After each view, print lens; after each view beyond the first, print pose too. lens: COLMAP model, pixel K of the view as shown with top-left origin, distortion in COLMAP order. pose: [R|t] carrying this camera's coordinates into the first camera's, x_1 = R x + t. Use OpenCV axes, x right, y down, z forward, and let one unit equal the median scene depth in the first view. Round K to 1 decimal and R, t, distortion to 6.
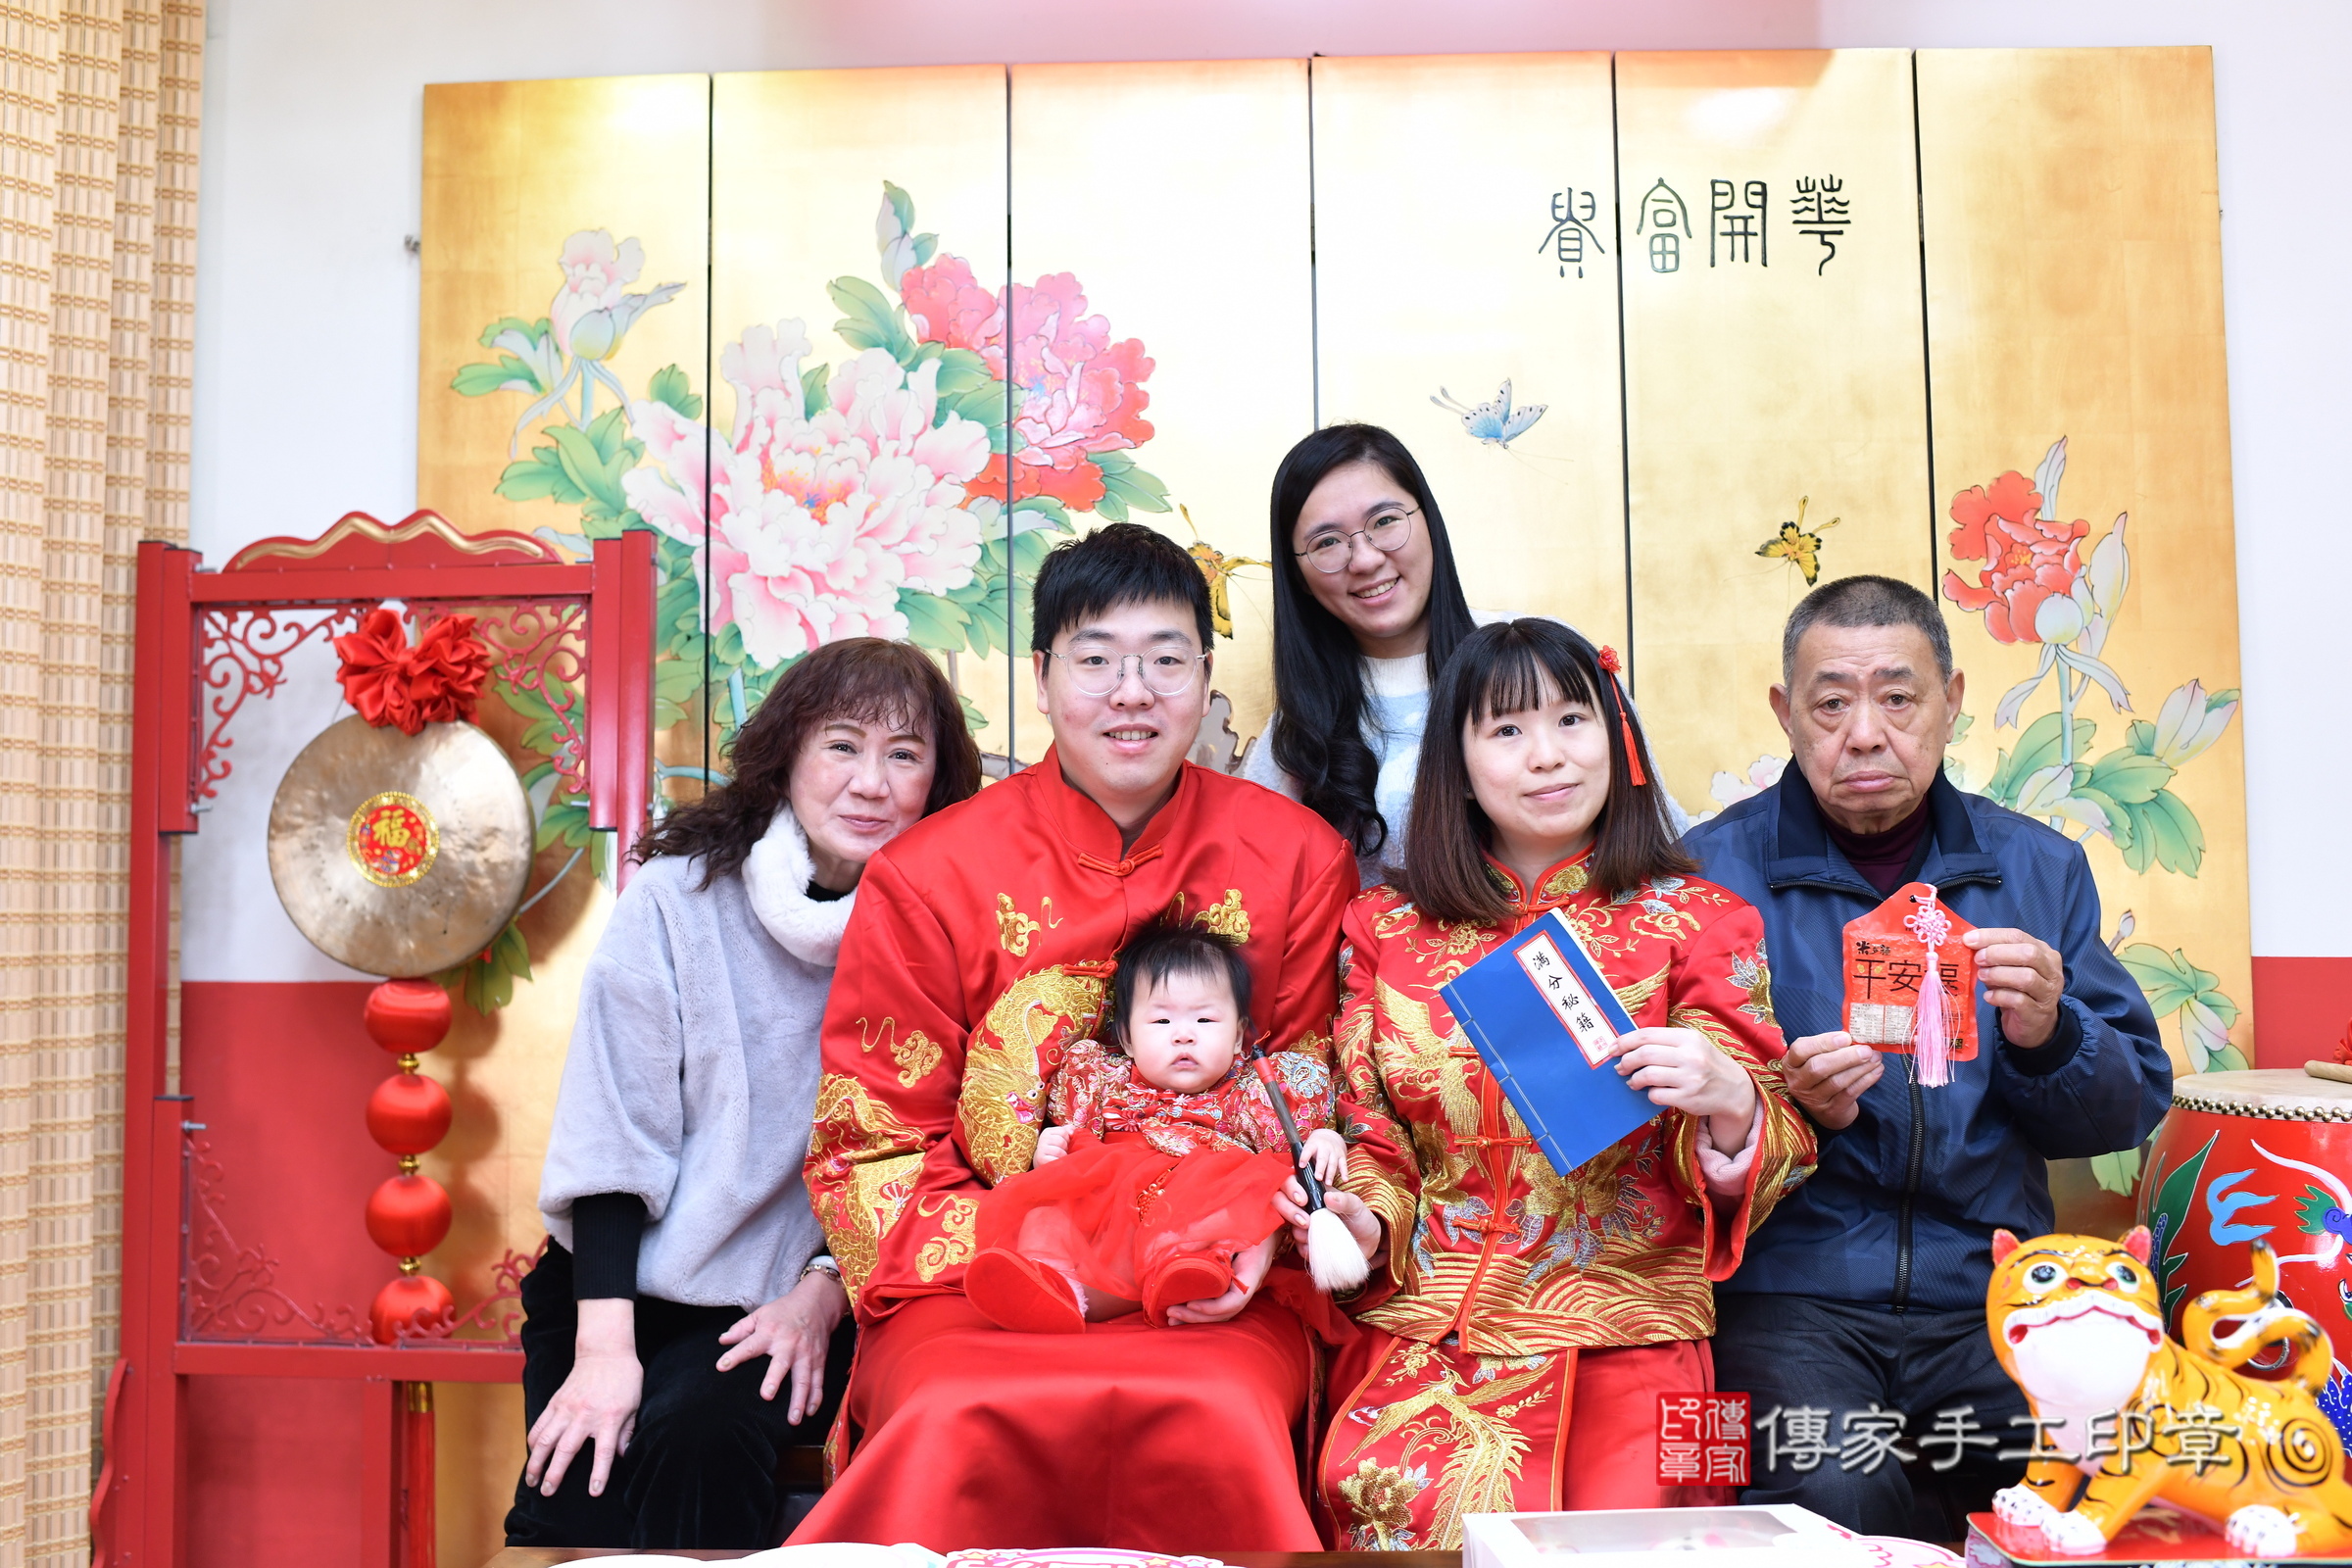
lens RADIAL K [[2368.4, 0, 1160.4], [0, 2368.4, 788.8], [0, 0, 1]] dist [-0.105477, 0.118174]
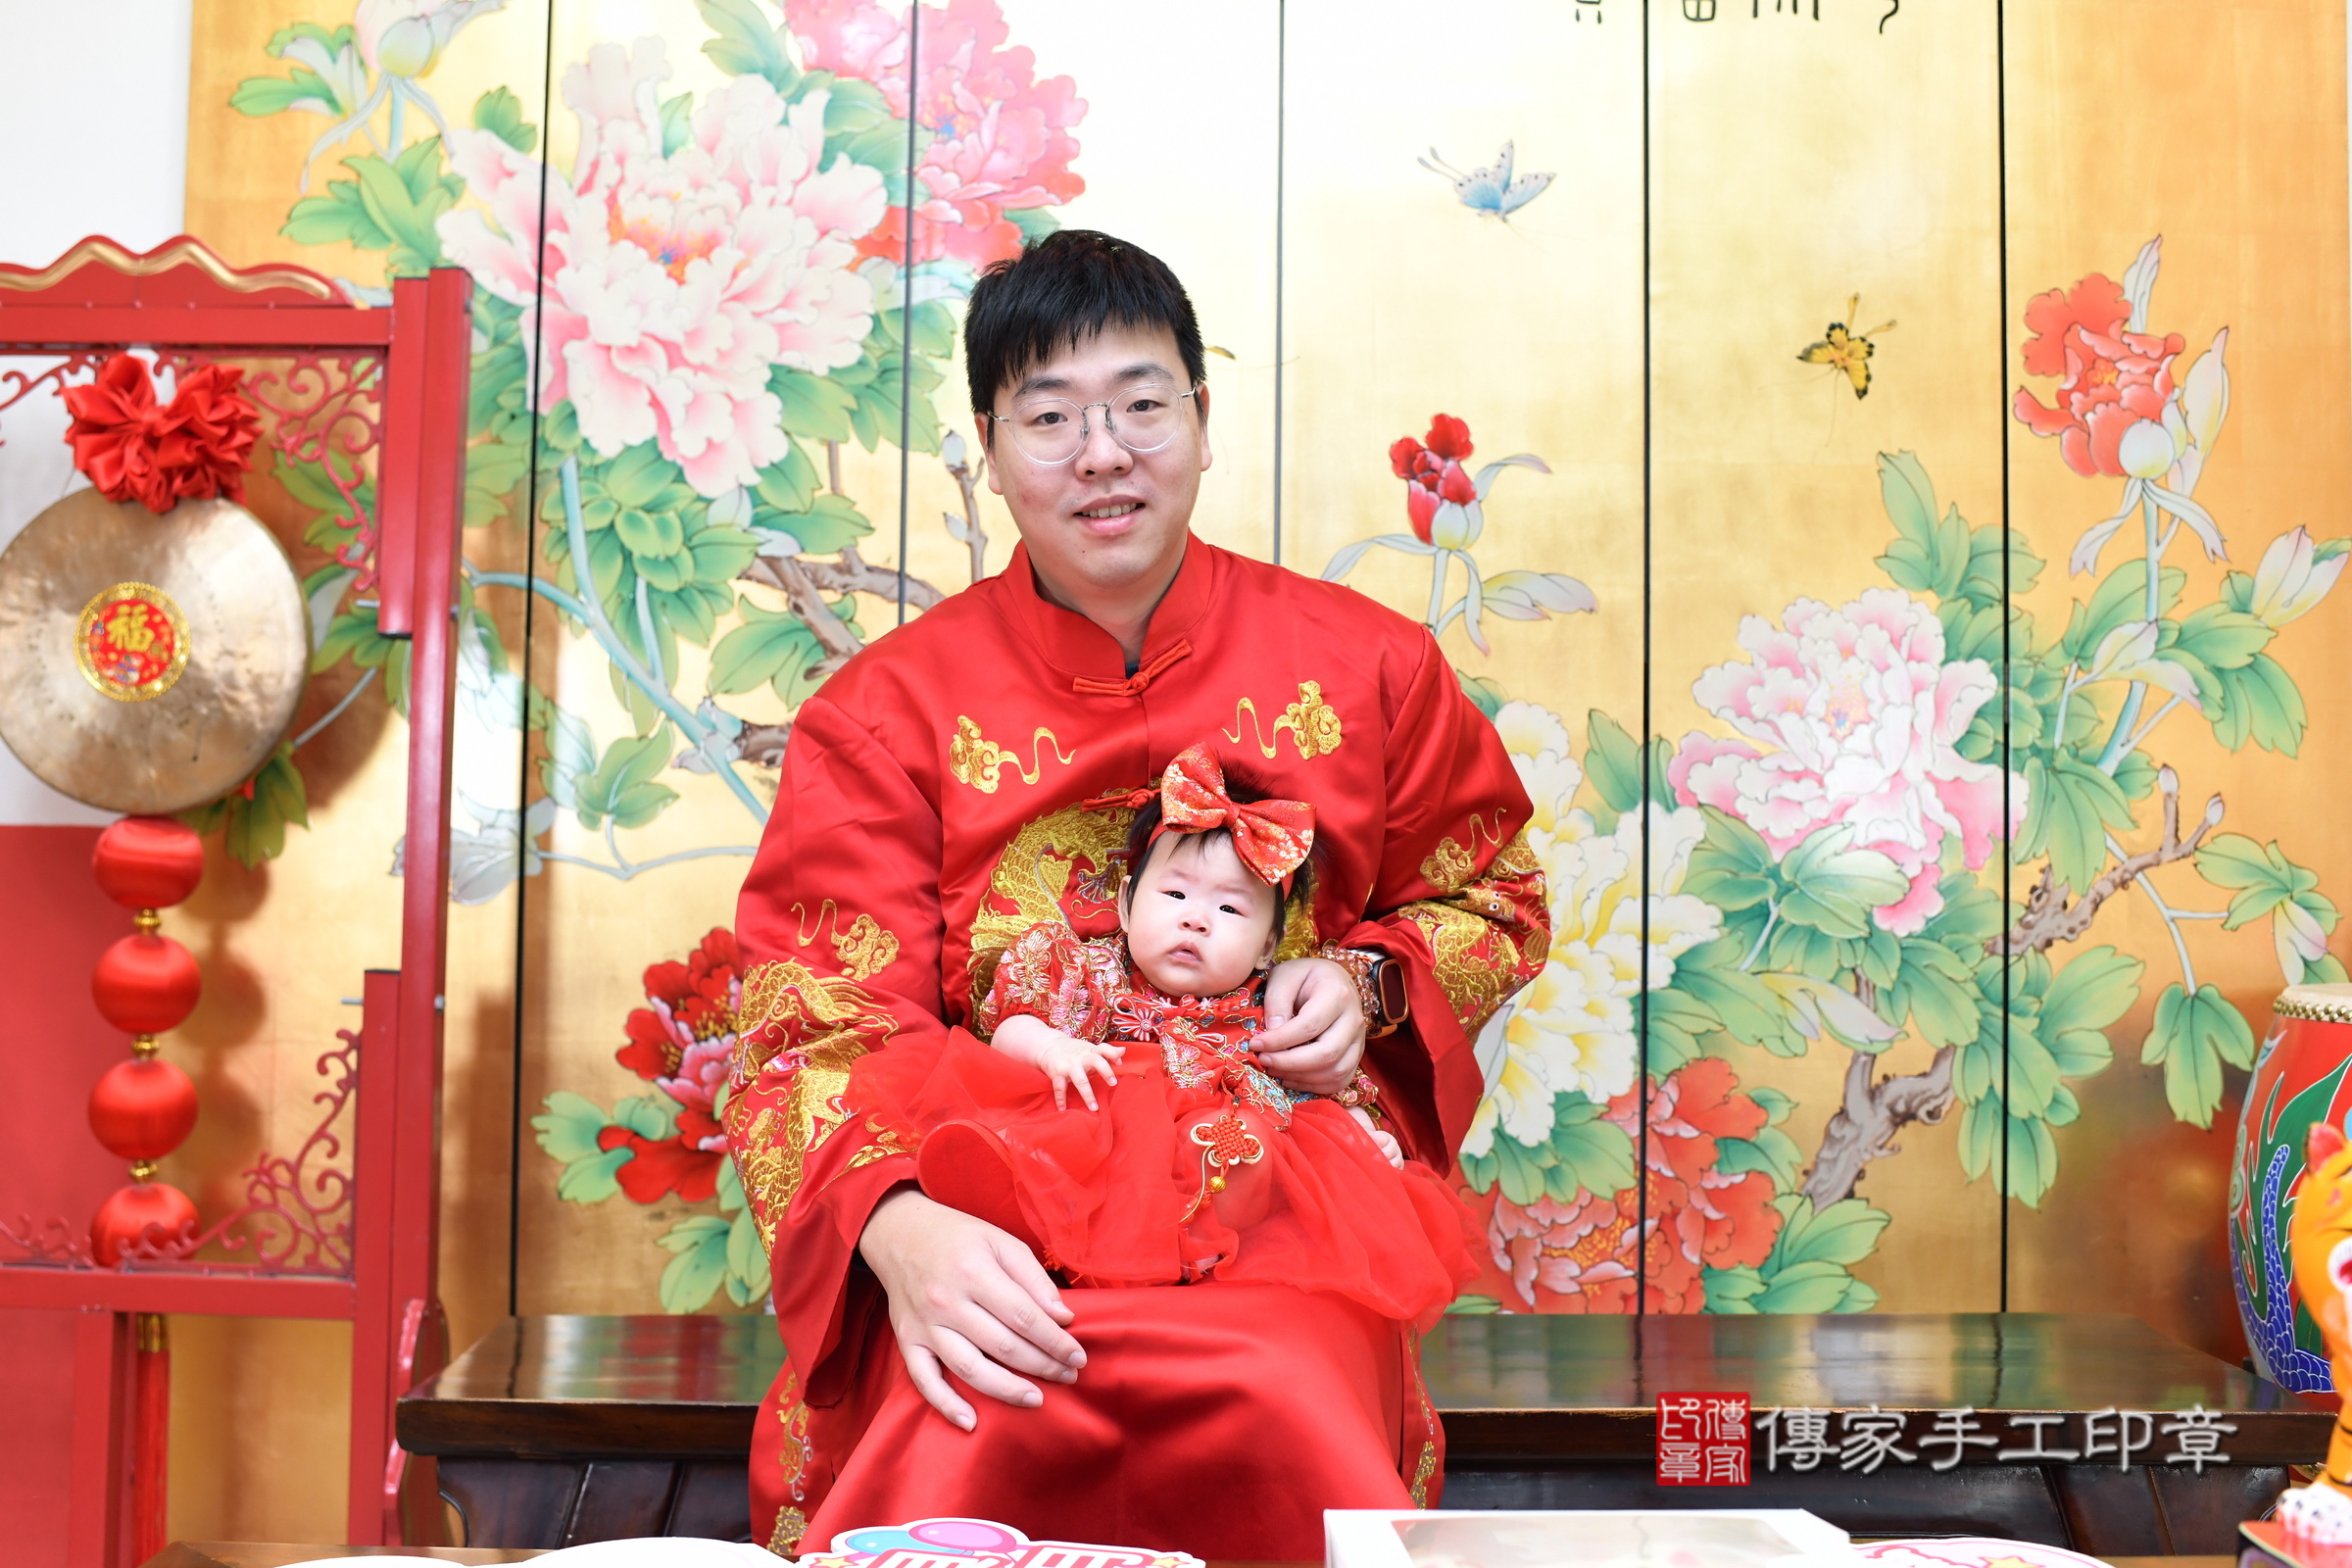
lens RADIAL K [[2368.4, 0, 1160.4], [0, 2368.4, 788.8], [0, 0, 1]] dist [-0.105477, 0.118174]
pose [[0.998209, 0.026974, 0.053401, -0.014956], [-0.027986, 0.999441, 0.018278, 0.044921], [-0.052878, -0.019740, 0.998406, 0.170571]]
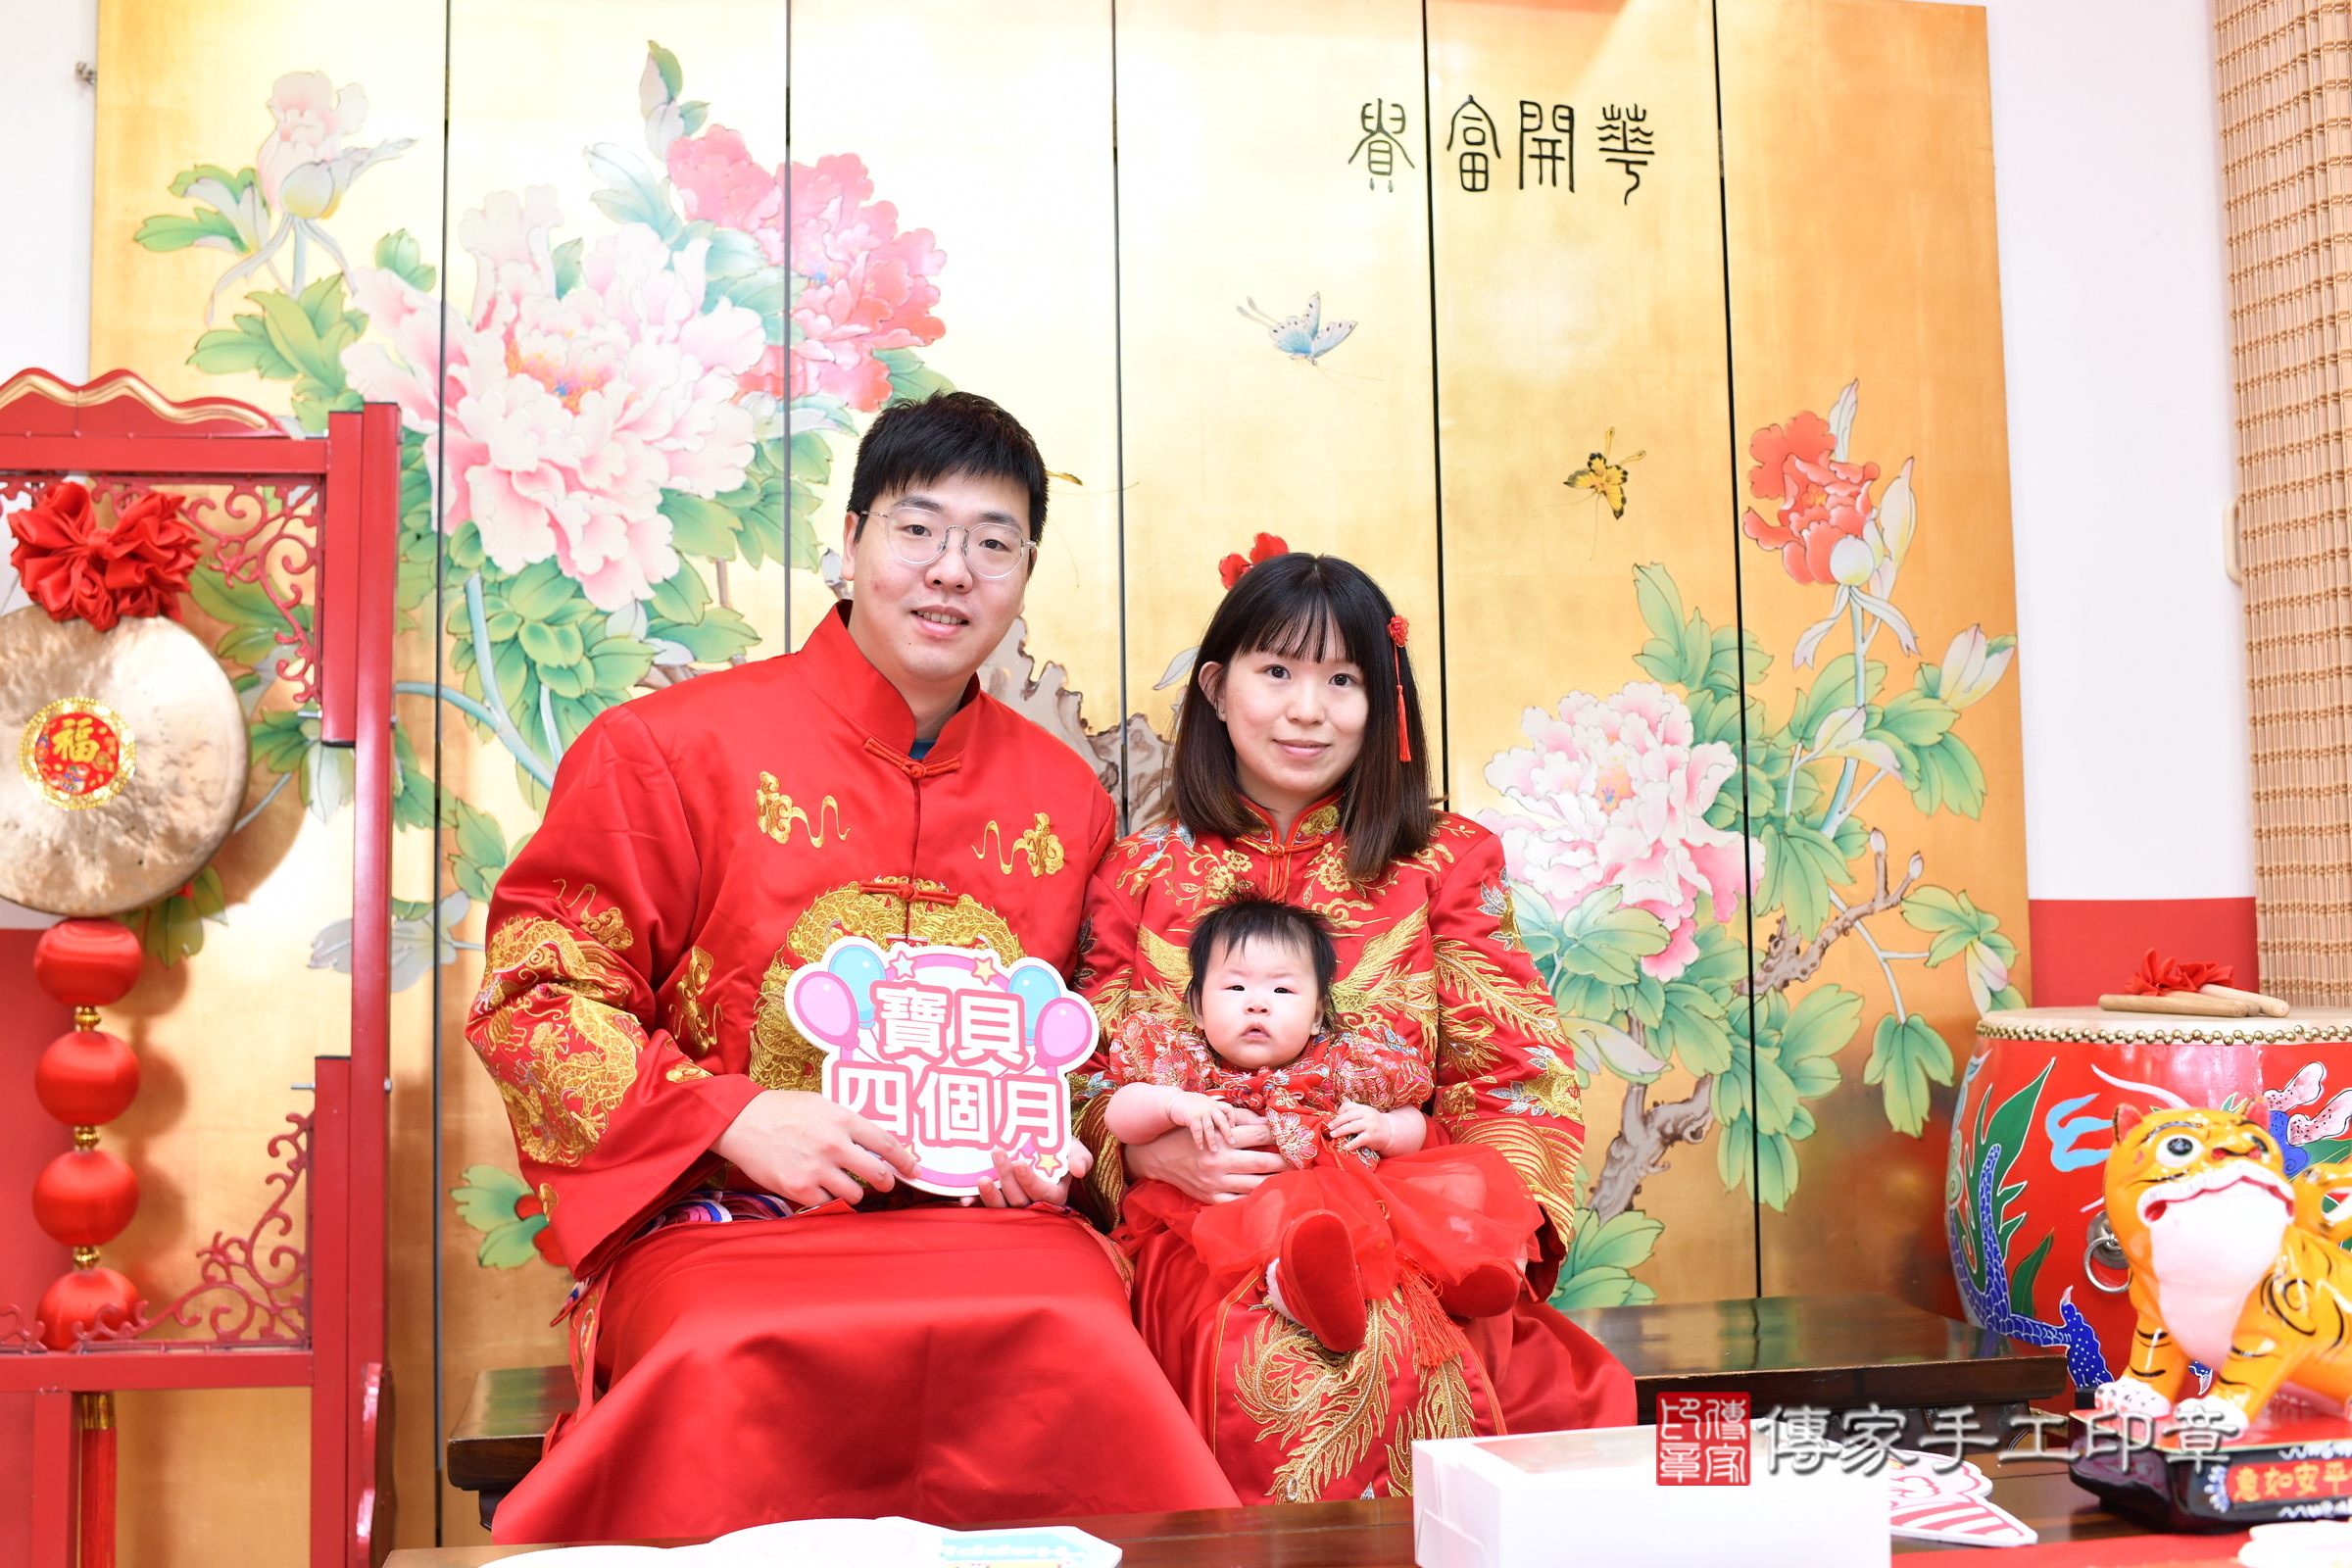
lens RADIAL K [[2368.4, 0, 1160.4], [0, 2368.4, 788.8], [0, 0, 1]] dist [-0.105477, 0.118174]
pose [[0.976149, 0.010491, 0.216846, -0.119706], [-0.007620, 0.999872, -0.014074, 0.041022], [-0.216966, 0.012086, 0.976104, 0.085702]]
